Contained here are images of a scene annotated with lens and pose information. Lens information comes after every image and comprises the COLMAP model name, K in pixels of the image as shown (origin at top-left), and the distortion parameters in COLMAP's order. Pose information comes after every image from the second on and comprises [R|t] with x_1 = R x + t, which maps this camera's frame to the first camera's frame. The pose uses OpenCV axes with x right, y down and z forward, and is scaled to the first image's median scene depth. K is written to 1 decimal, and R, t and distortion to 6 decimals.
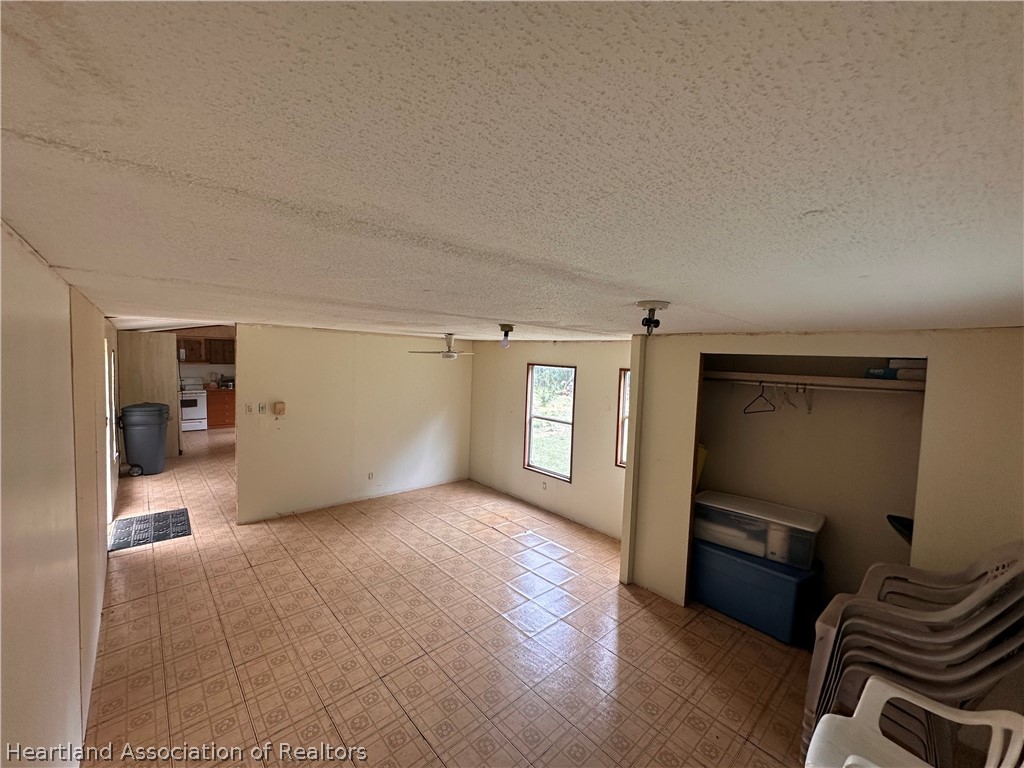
lens RADIAL K [[410.3, 0, 512.0], [0, 410.3, 384.0], [0, 0, 1]] dist [-0.009233, 0.002538]
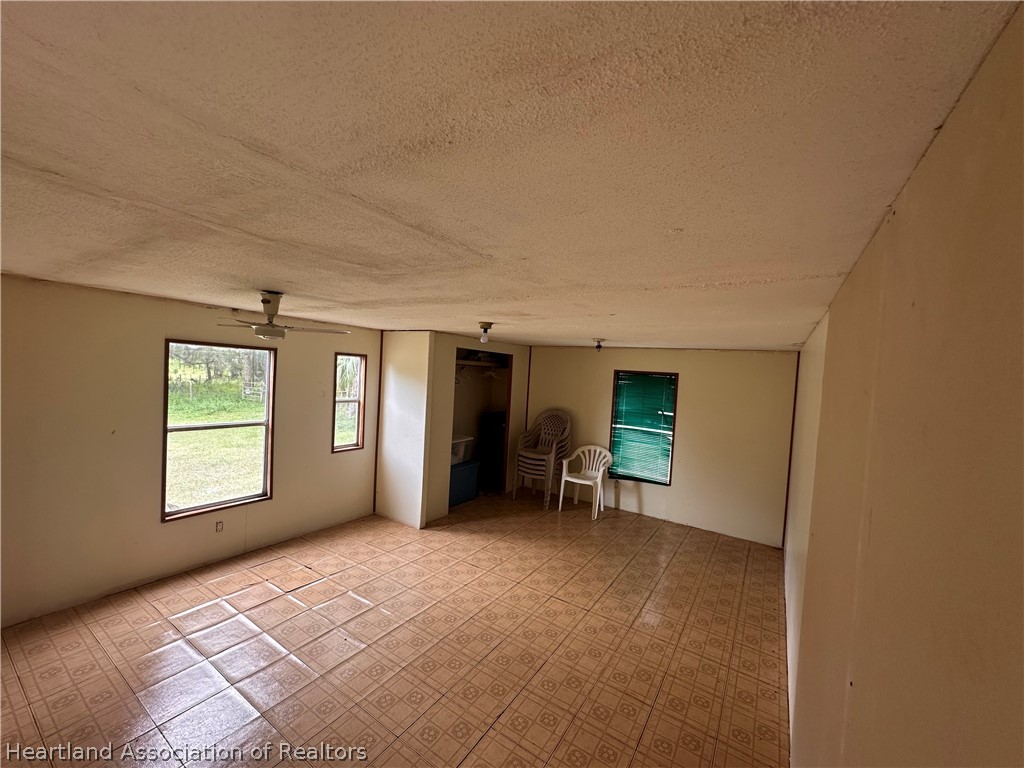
lens RADIAL K [[410.3, 0, 512.0], [0, 410.3, 384.0], [0, 0, 1]] dist [-0.009233, 0.002538]
pose [[-0.247354, -0.085916, 0.965109, -1.139653], [-0.010989, 0.996246, 0.085871, -0.075024], [-0.968863, 0.010636, -0.247370, 1.222632]]
